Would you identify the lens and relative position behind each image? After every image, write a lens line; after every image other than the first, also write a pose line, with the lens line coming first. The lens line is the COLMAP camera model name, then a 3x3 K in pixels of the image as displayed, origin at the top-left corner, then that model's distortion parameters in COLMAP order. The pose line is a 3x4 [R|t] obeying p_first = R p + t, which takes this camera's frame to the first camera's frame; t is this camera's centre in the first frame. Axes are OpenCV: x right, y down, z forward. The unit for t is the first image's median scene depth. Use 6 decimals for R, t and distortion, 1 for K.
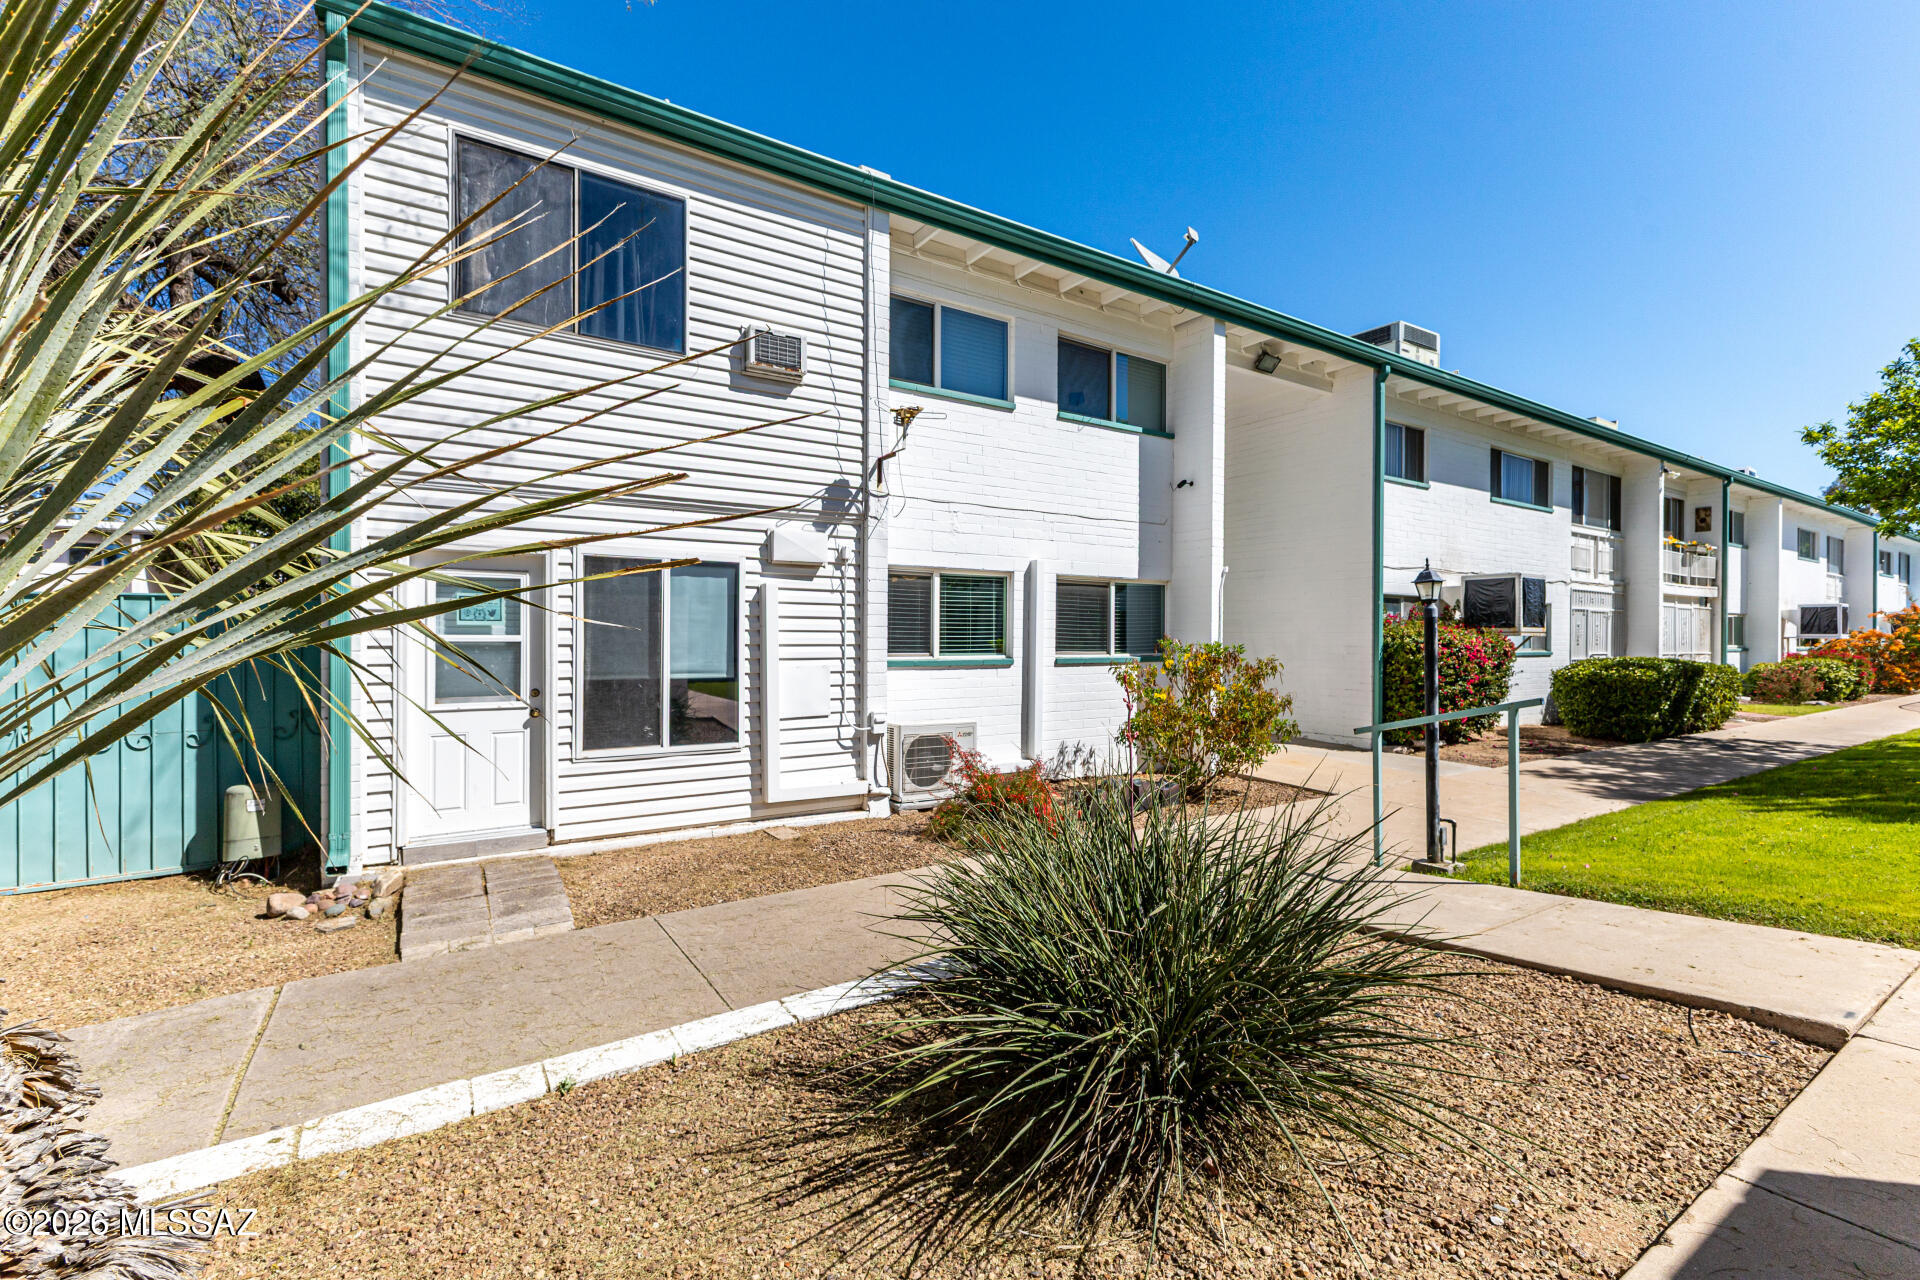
lens RADIAL K [[835.0, 0, 965.7], [0, 835.0, 641.7], [0, 0, 1]] dist [0.010831, -0.001315]
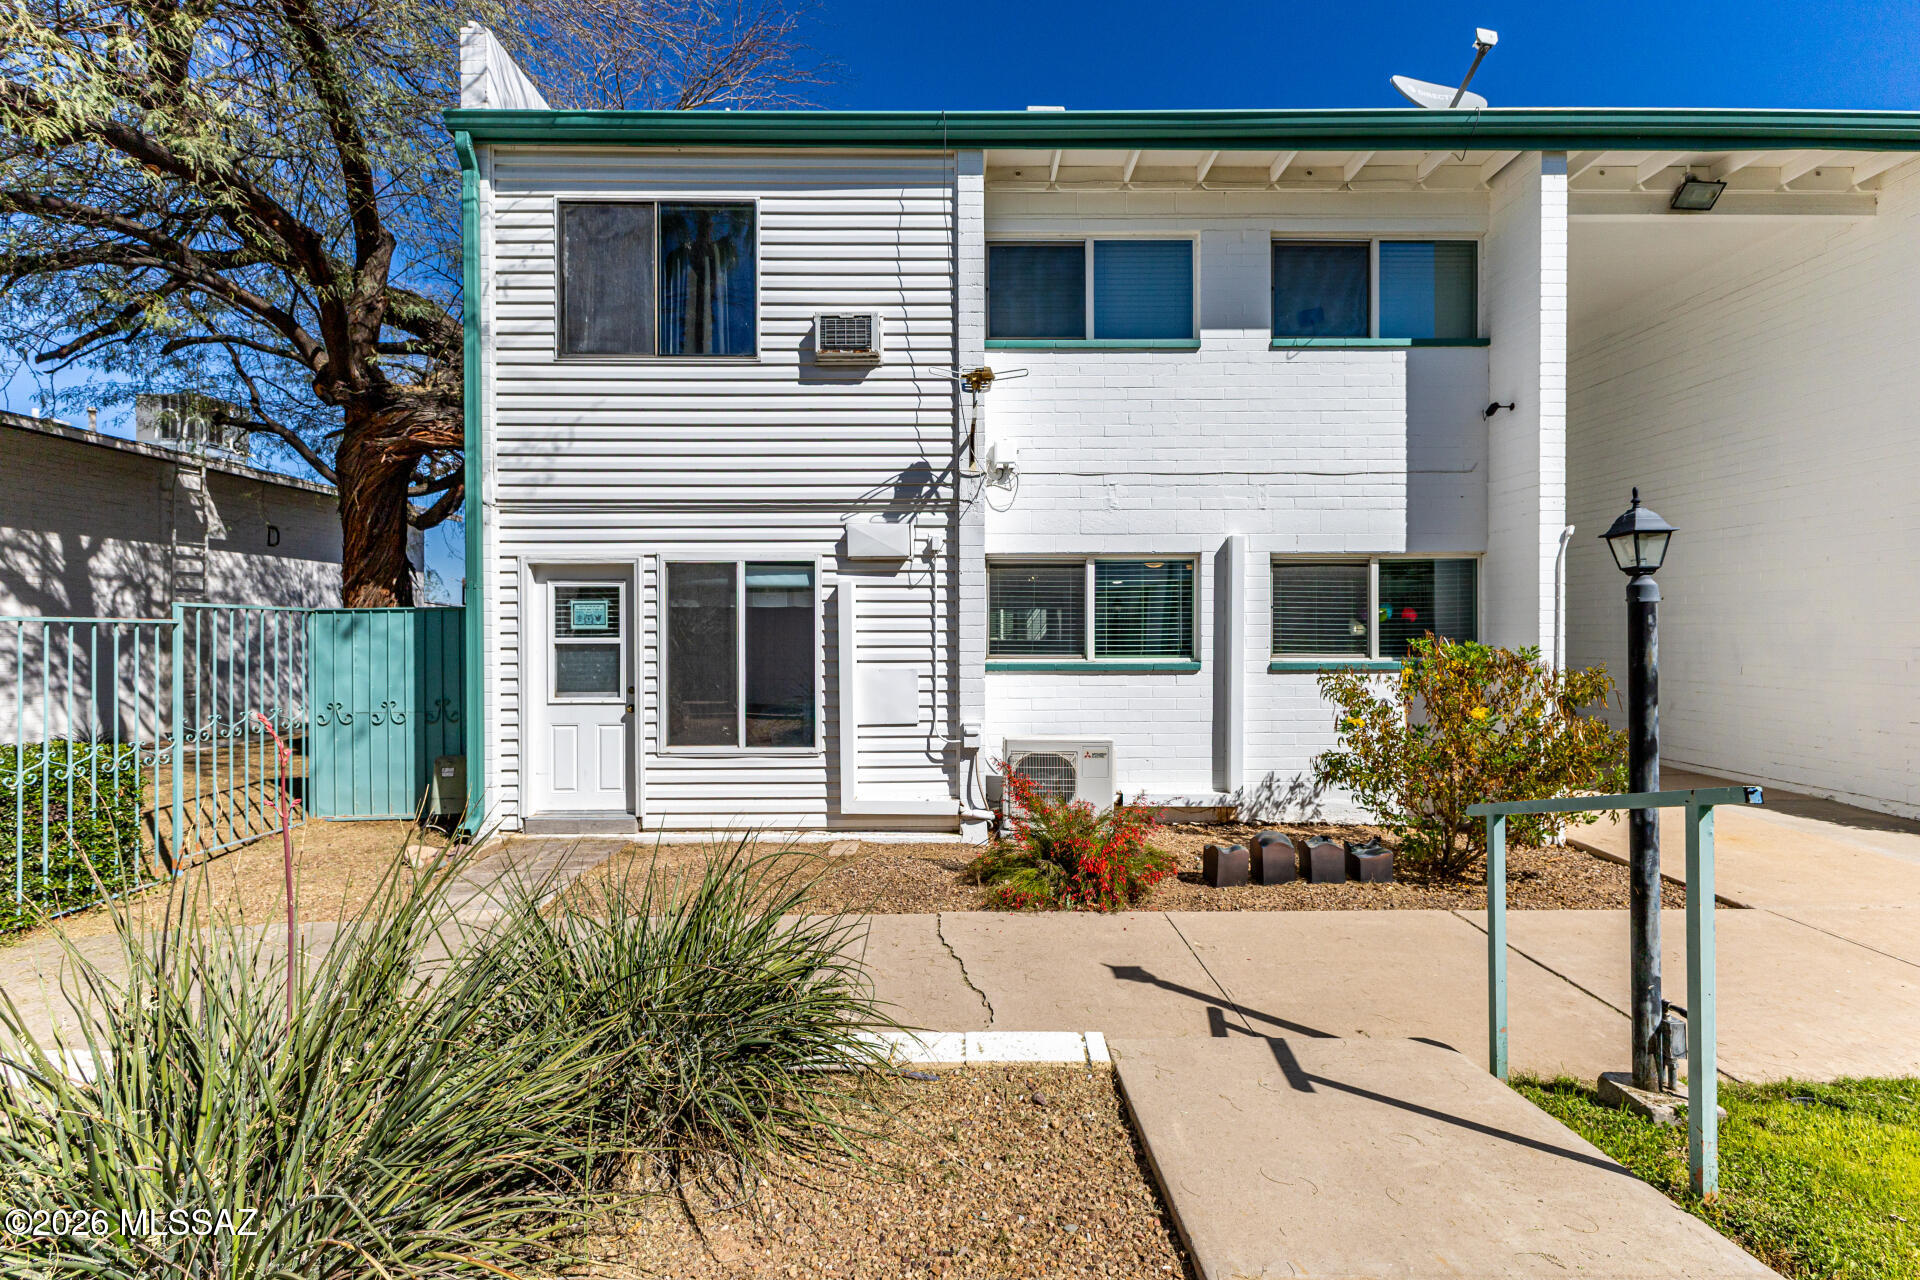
lens RADIAL K [[835.0, 0, 968.1], [0, 835.0, 630.7], [0, 0, 1]] dist [0.010831, -0.001315]
pose [[0.839232, -0.004691, -0.543753, 0.361504], [0.002826, 0.999987, -0.004264, -0.008568], [0.543766, 0.002042, 0.839234, 0.258194]]
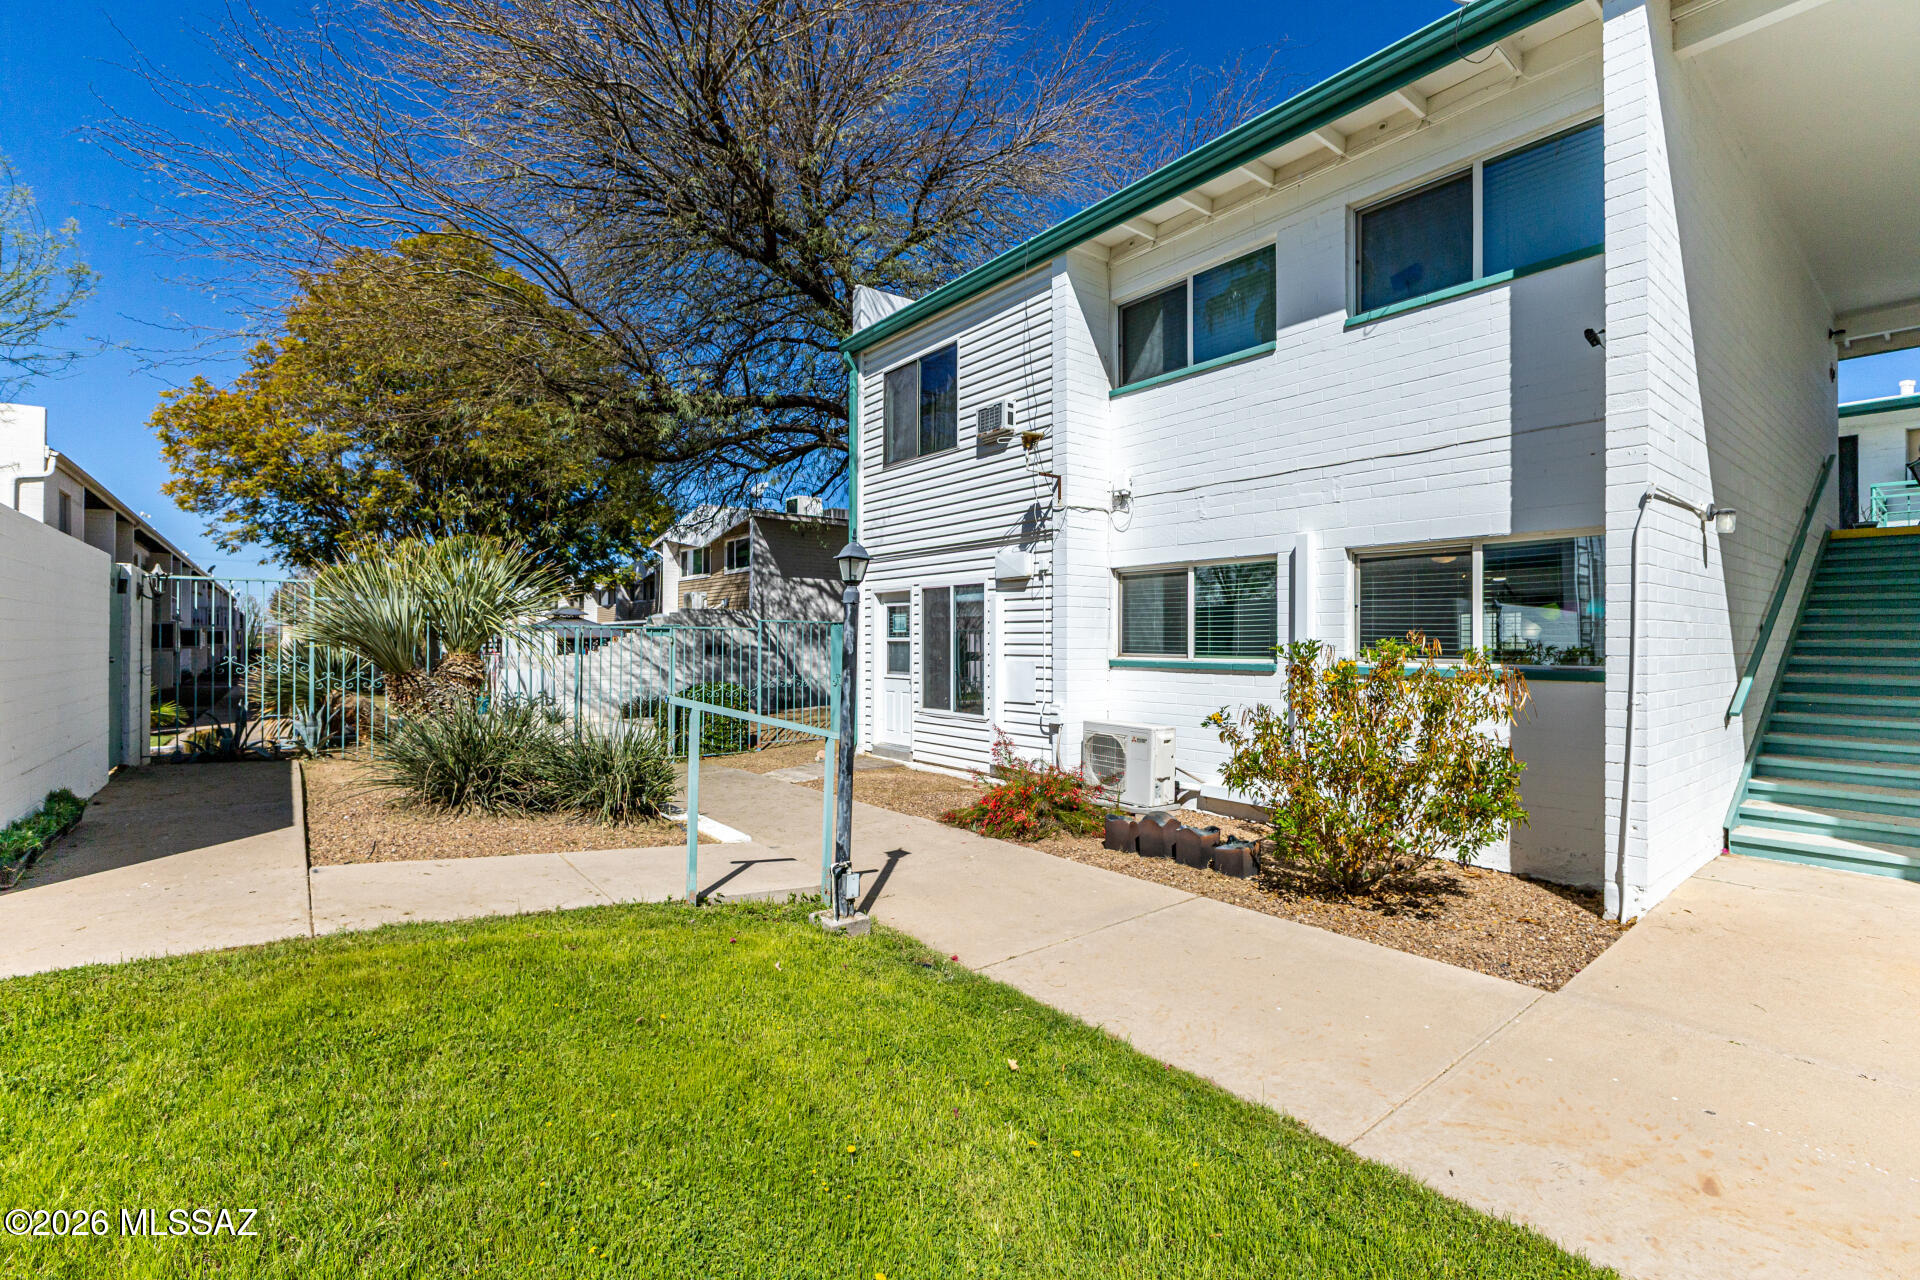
lens RADIAL K [[855.8, 0, 950.3], [0, 855.8, 642.0], [0, 0, 1]] dist [-0.016767, 0.000328]
pose [[0.075433, -0.001355, -0.997150, 0.998126], [-0.006548, 0.999977, -0.001855, 0.003530], [0.997129, 0.006670, 0.075422, 0.755740]]
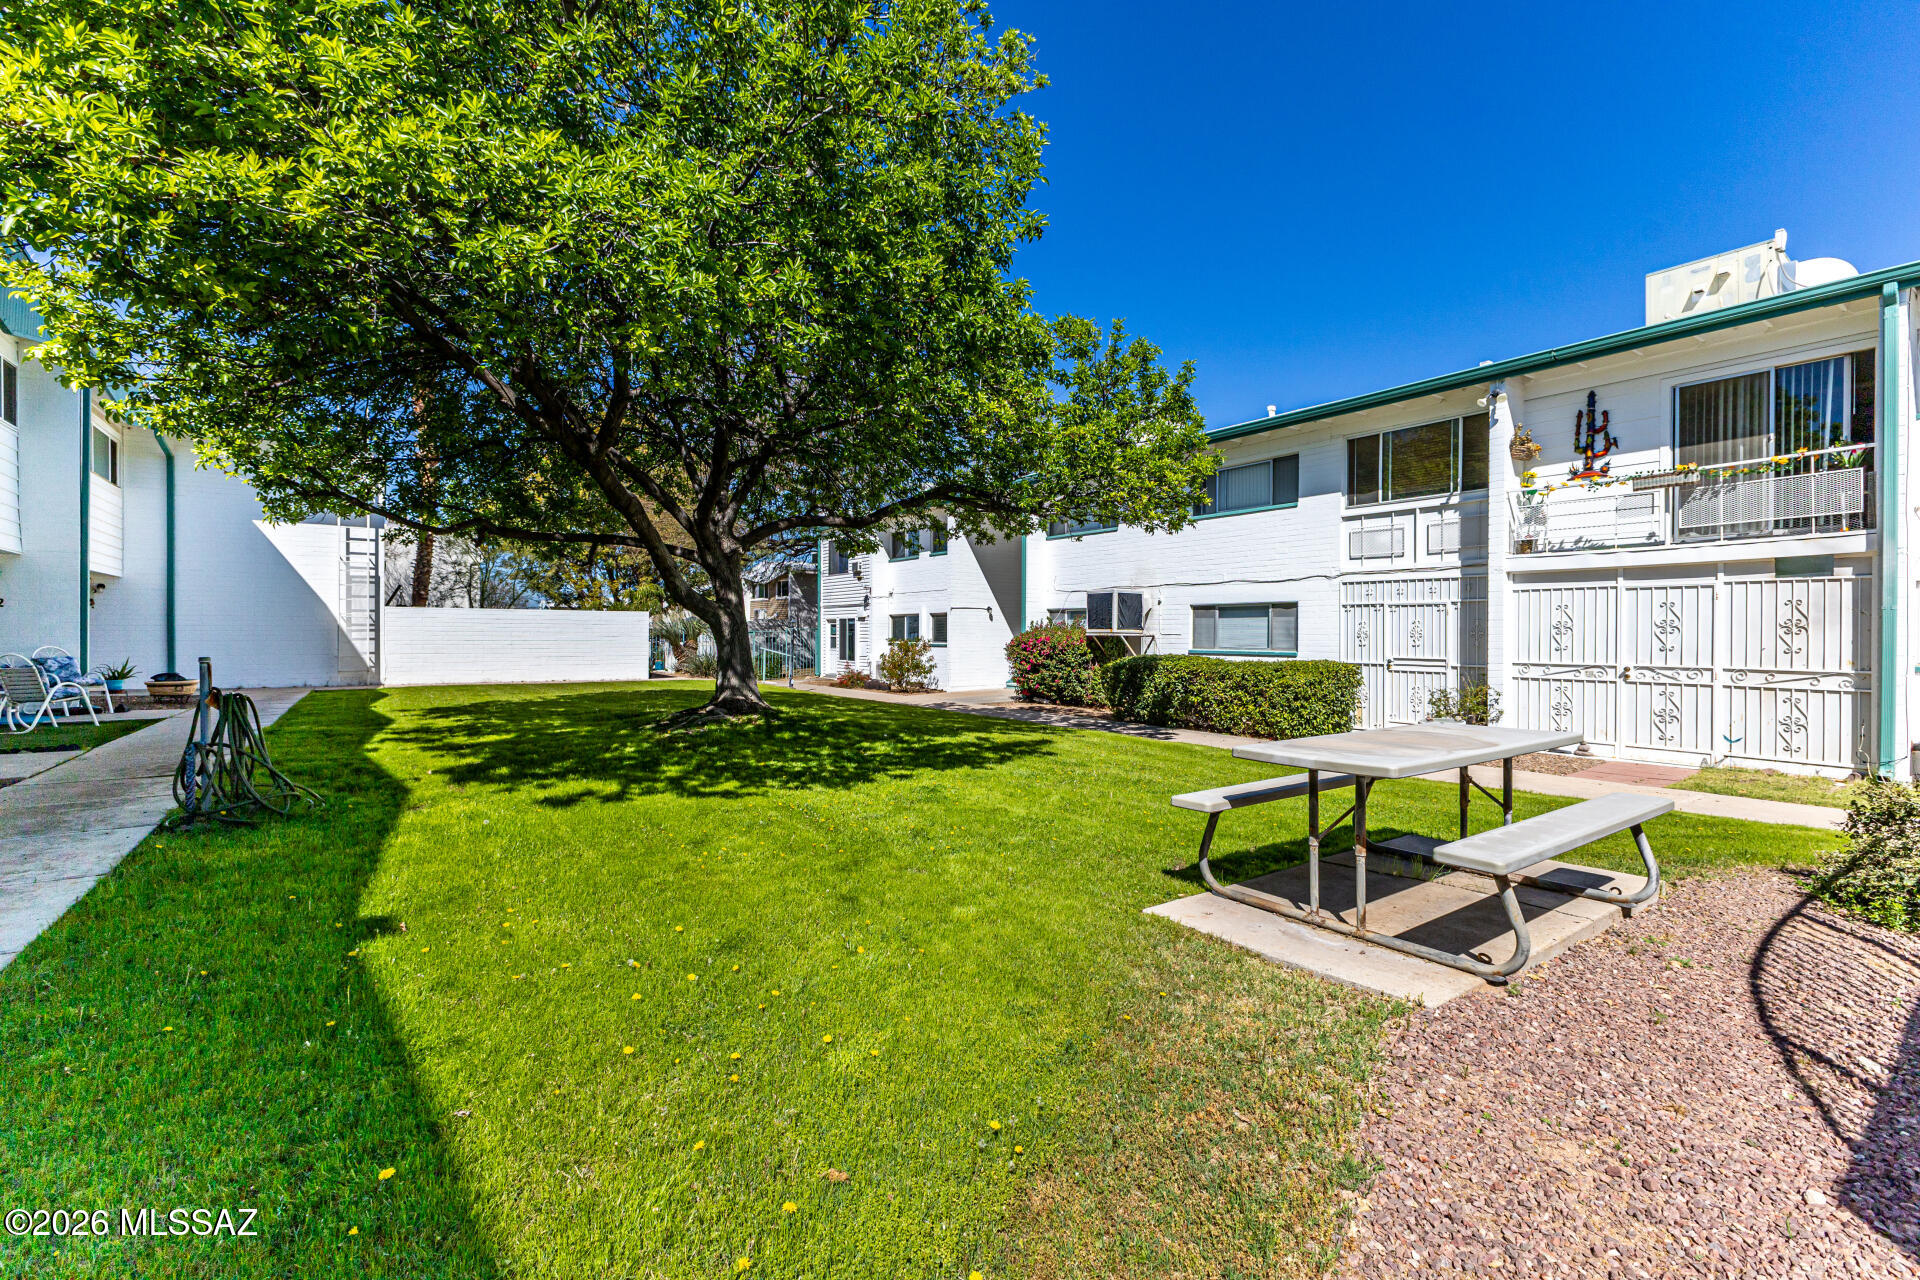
lens RADIAL K [[835.0, 0, 956.2], [0, 835.0, 636.1], [0, 0, 1]] dist [0.010831, -0.001315]
pose [[0.022108, 0.000061, -0.999756, 3.538603], [-0.006166, 0.999981, -0.000075, -0.007166], [0.999737, 0.006166, 0.022108, 1.271468]]
